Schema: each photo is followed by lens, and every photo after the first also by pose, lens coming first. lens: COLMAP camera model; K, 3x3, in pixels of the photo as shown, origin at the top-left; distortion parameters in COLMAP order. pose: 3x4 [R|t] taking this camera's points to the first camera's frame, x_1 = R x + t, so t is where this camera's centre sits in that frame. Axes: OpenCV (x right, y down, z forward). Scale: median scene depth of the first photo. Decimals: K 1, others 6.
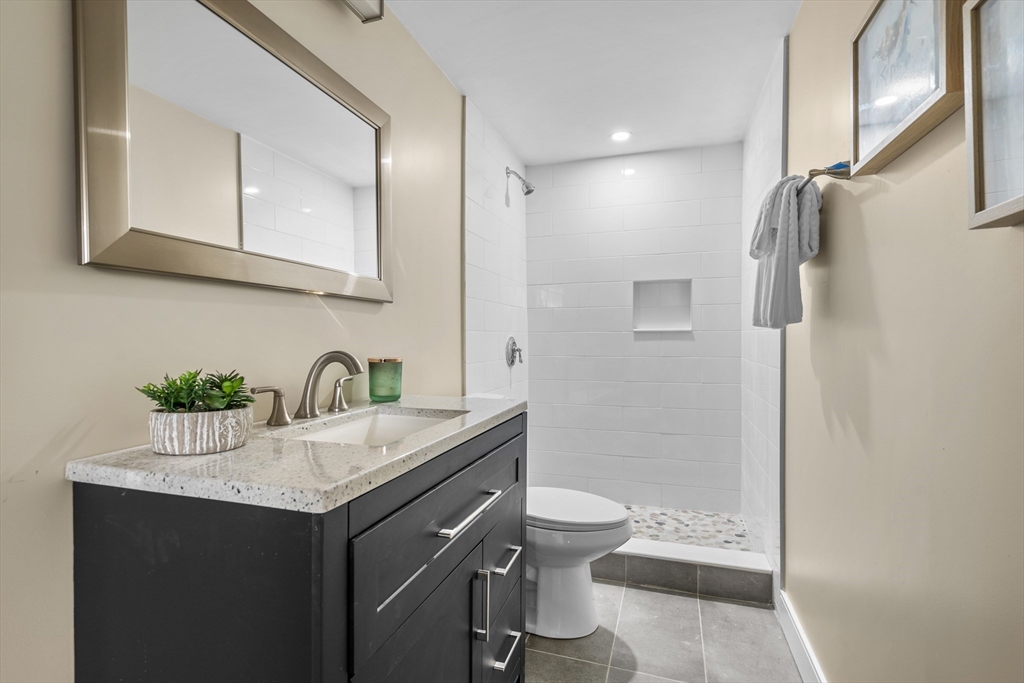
lens RADIAL K [[497.0, 0, 510.2], [0, 497.0, 338.9], [0, 0, 1]] dist [0.000218, -0.000002]
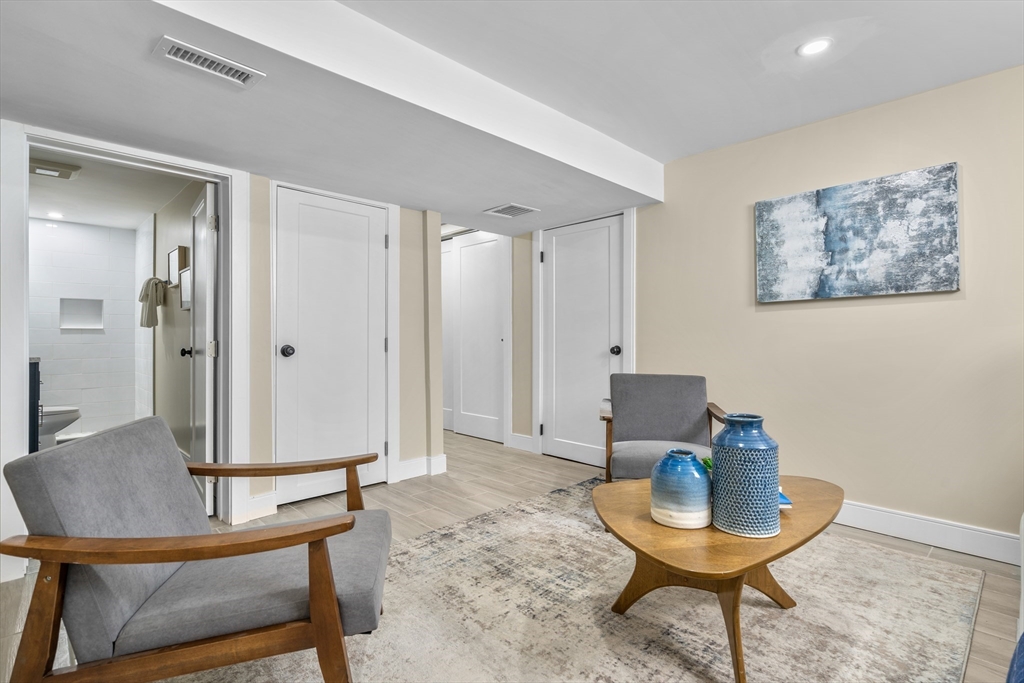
lens RADIAL K [[491.2, 0, 511.0], [0, 491.2, 340.9], [0, 0, 1]] dist [0.001224, -0.000033]
pose [[0.463968, -0.001238, 0.885851, -0.534473], [0.005231, 0.999985, -0.001342, 0.037836], [-0.885837, 0.005256, 0.463967, -1.147709]]
